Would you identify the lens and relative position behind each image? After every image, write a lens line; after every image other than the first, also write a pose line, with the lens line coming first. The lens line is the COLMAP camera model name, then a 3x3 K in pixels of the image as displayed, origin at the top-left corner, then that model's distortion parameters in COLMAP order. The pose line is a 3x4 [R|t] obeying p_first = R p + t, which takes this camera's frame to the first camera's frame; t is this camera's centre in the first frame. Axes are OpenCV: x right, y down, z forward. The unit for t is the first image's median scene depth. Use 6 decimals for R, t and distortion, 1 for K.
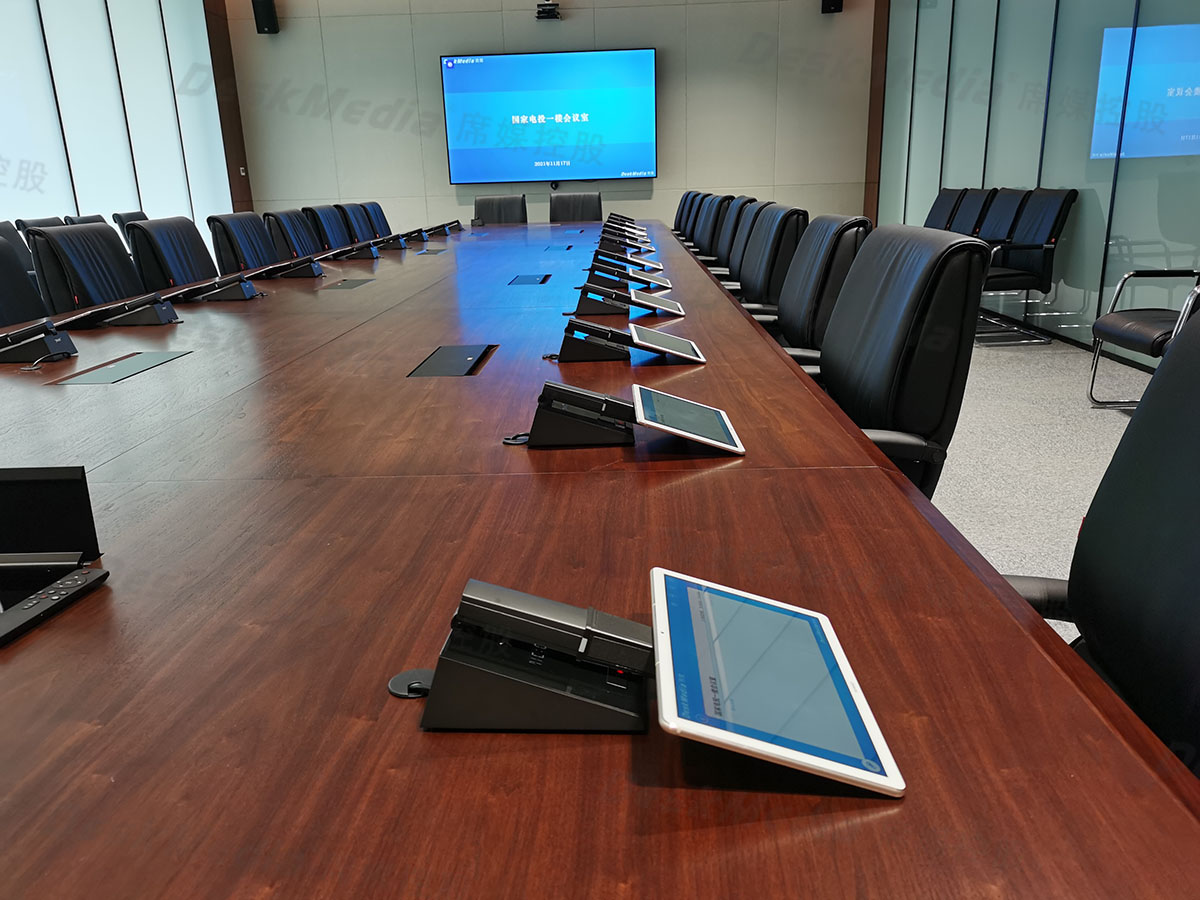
lens RADIAL K [[932.2, 0, 595.9], [0, 932.2, 454.7], [0, 0, 1]] dist [0.040676, -0.014374]
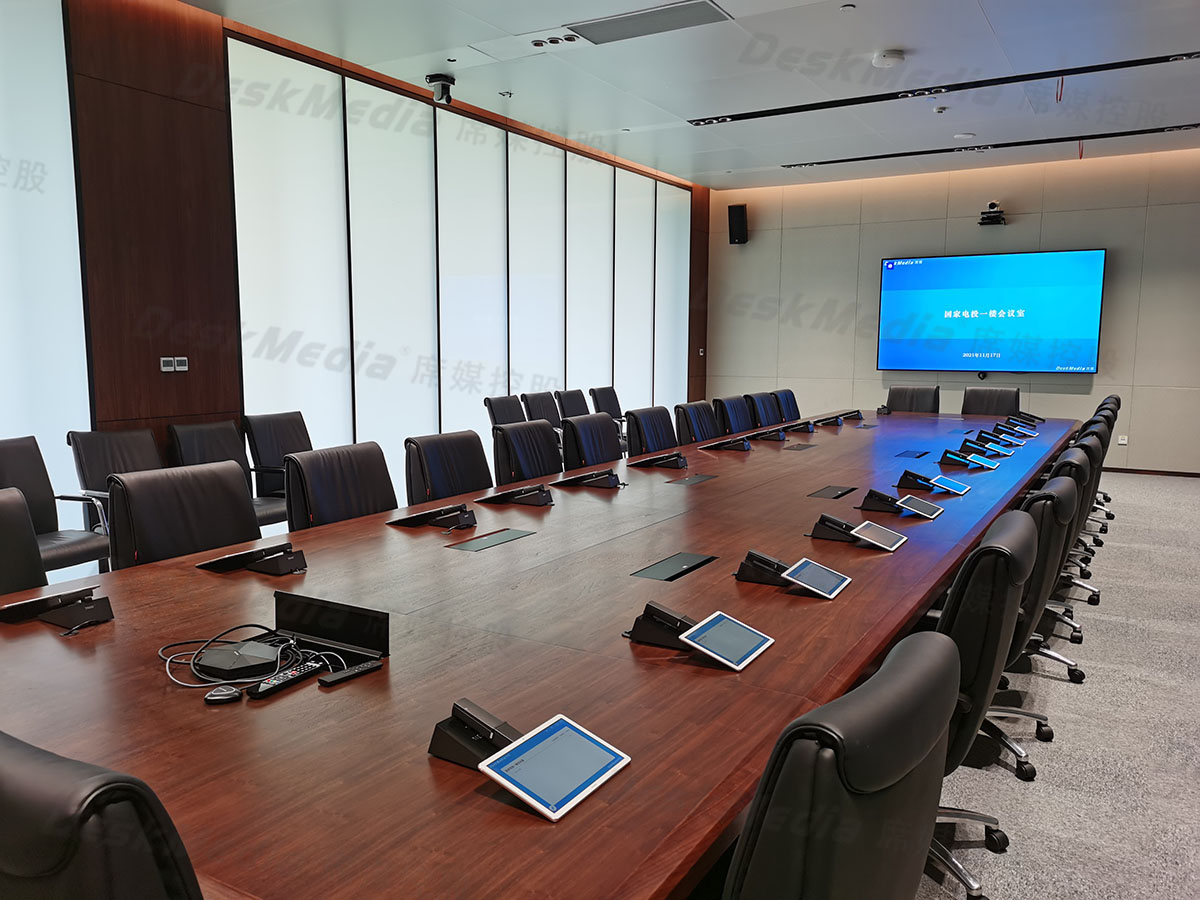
lens RADIAL K [[932.2, 0, 591.5], [0, 932.2, 451.0], [0, 0, 1]] dist [0.040676, -0.014374]
pose [[0.870120, 0.092901, -0.484004, 0.101467], [-0.167636, 0.979305, -0.113398, -0.021749], [0.463453, 0.179807, 0.867687, -0.084508]]
